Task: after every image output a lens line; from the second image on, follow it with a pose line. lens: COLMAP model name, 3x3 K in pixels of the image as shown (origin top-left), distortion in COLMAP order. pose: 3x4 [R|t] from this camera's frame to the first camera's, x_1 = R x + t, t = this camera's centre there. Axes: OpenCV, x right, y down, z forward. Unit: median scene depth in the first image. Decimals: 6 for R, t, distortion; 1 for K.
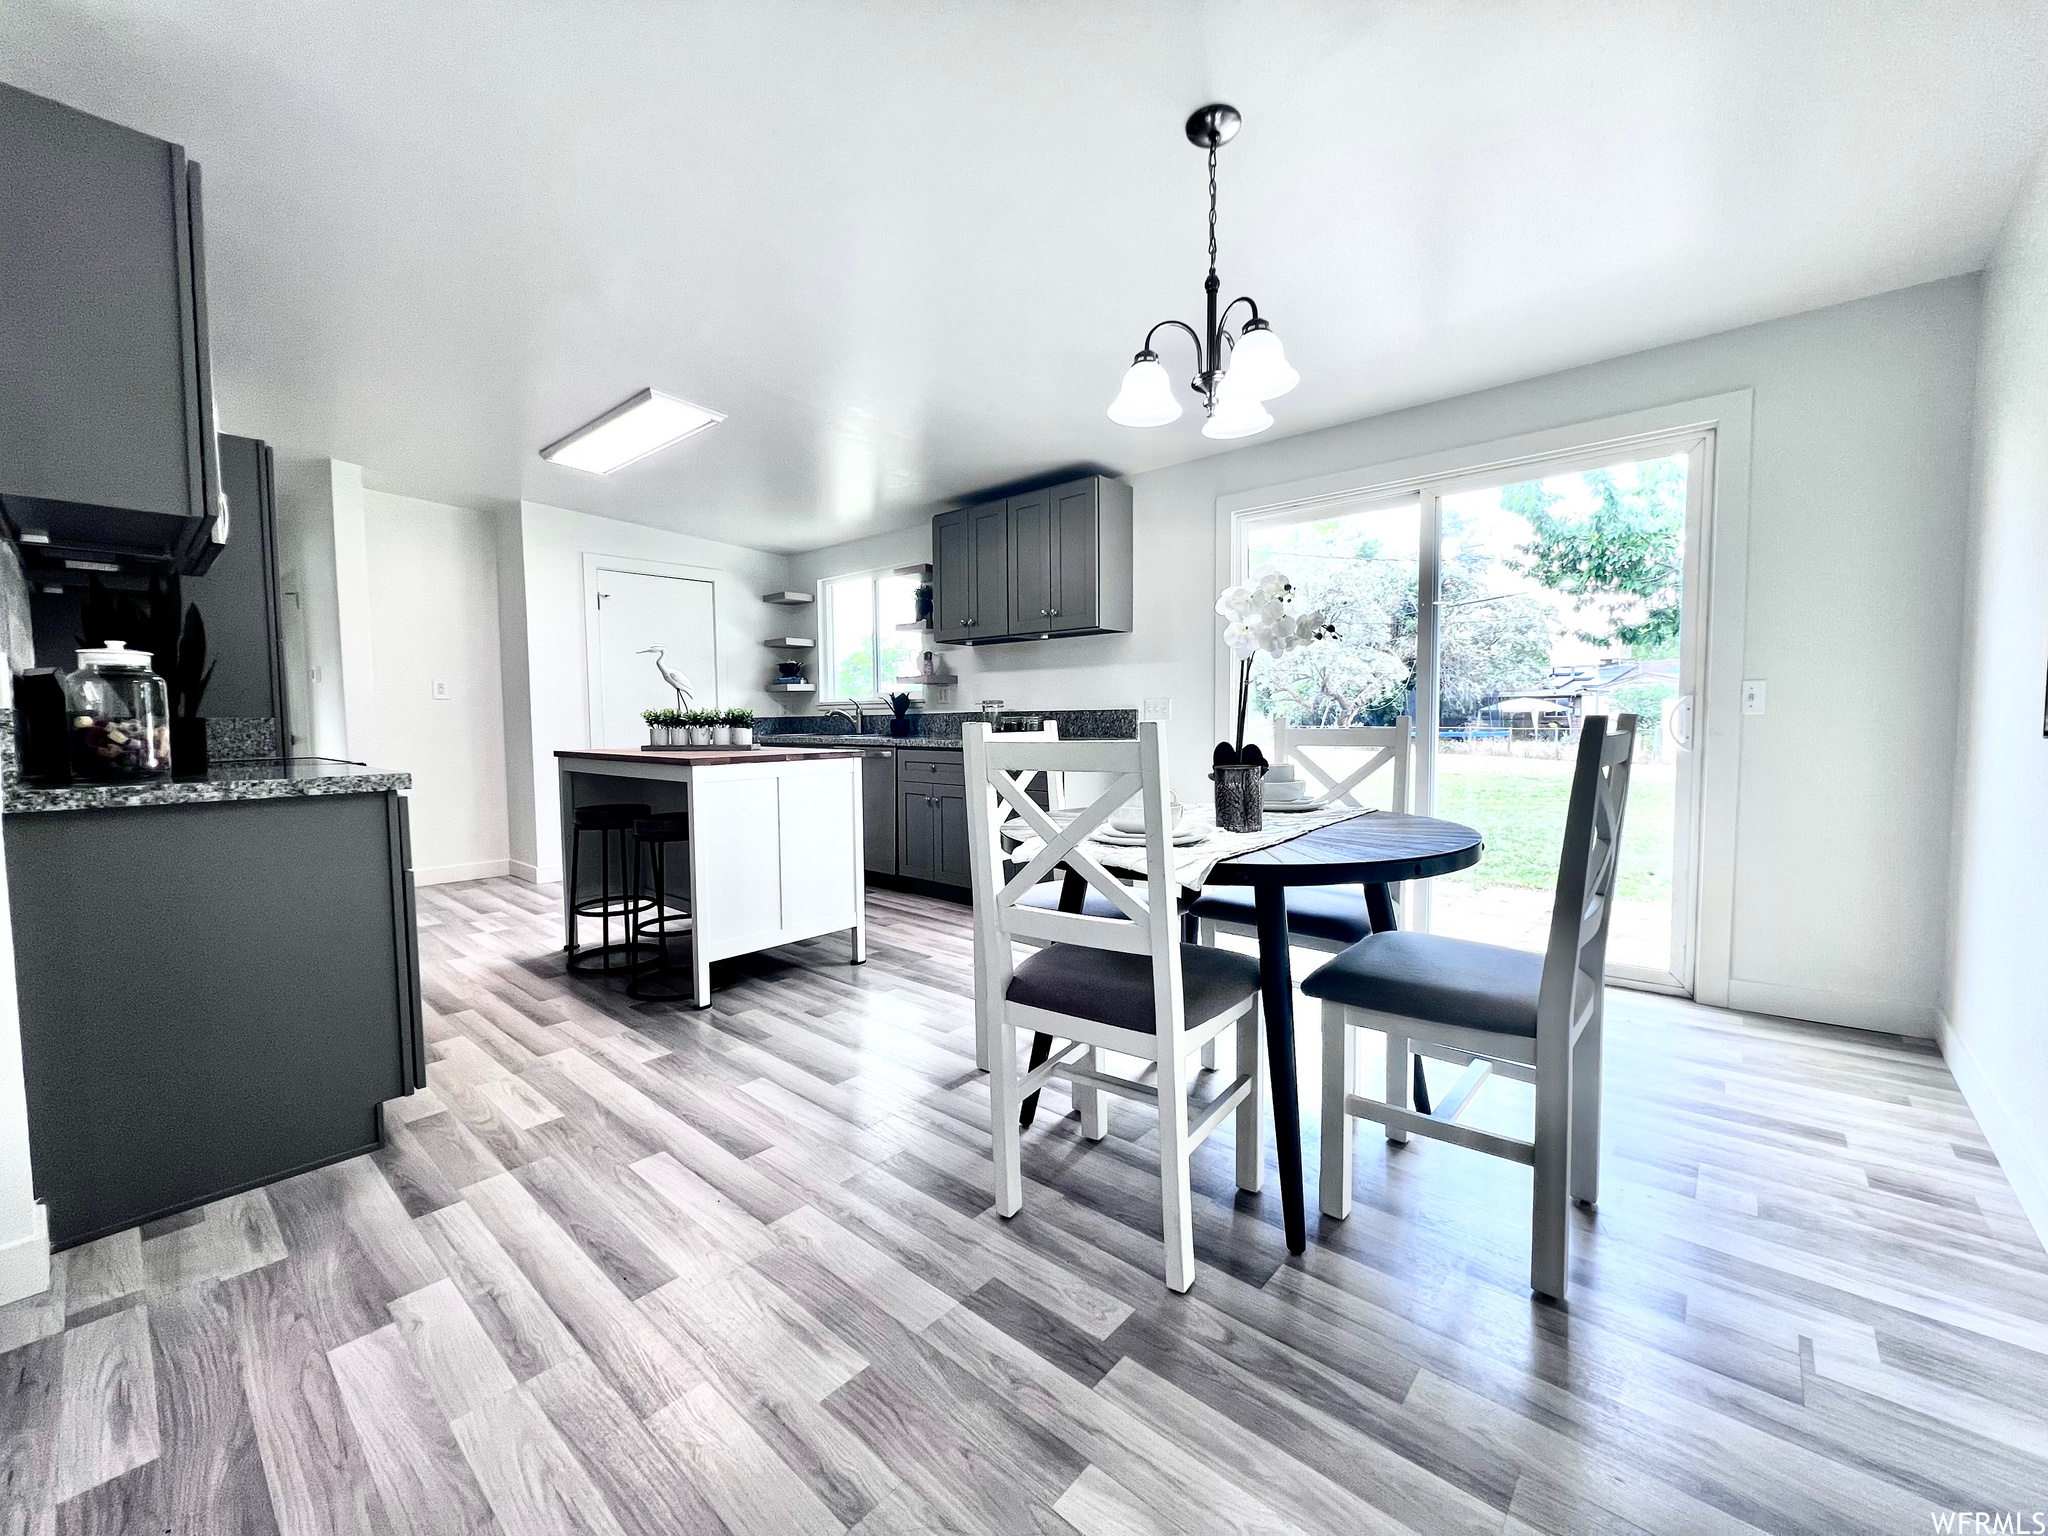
lens RADIAL K [[823.4, 0, 1019.9], [0, 823.4, 762.1], [0, 0, 1]] dist [-0.001101, 0.000196]
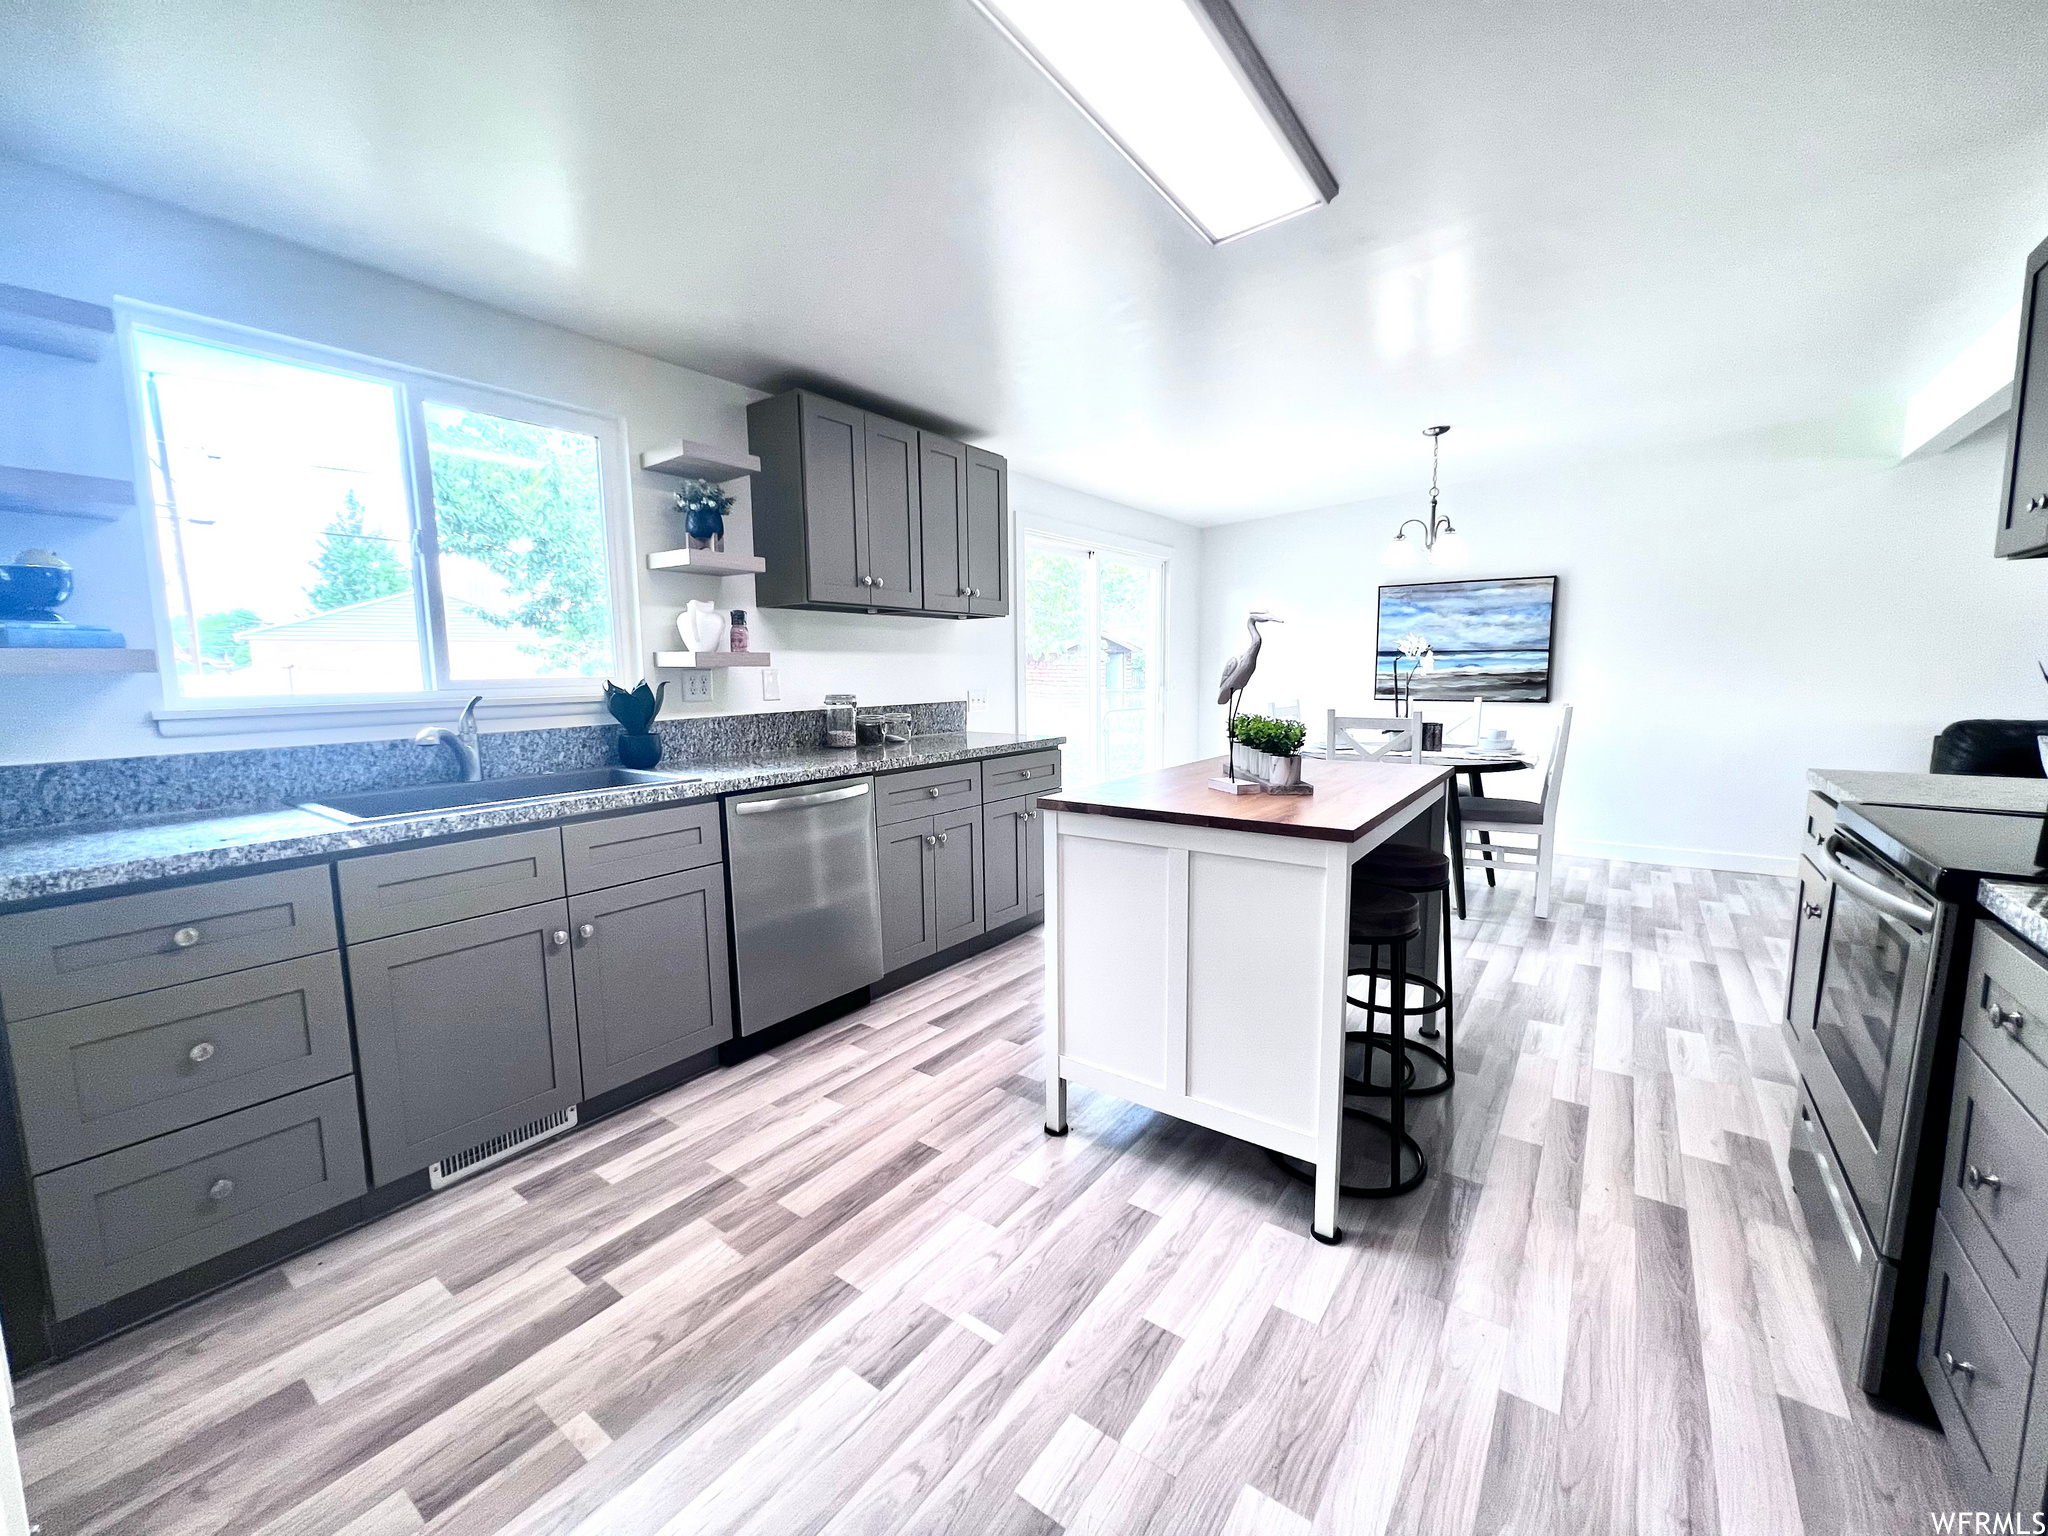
lens RADIAL K [[823.4, 0, 1022.1], [0, 823.4, 765.3], [0, 0, 1]] dist [-0.001101, 0.000196]
pose [[-0.094797, -0.104819, 0.989963, -1.108121], [0.068364, 0.991408, 0.111518, -0.123518], [-0.993146, 0.078250, -0.086817, 1.365831]]
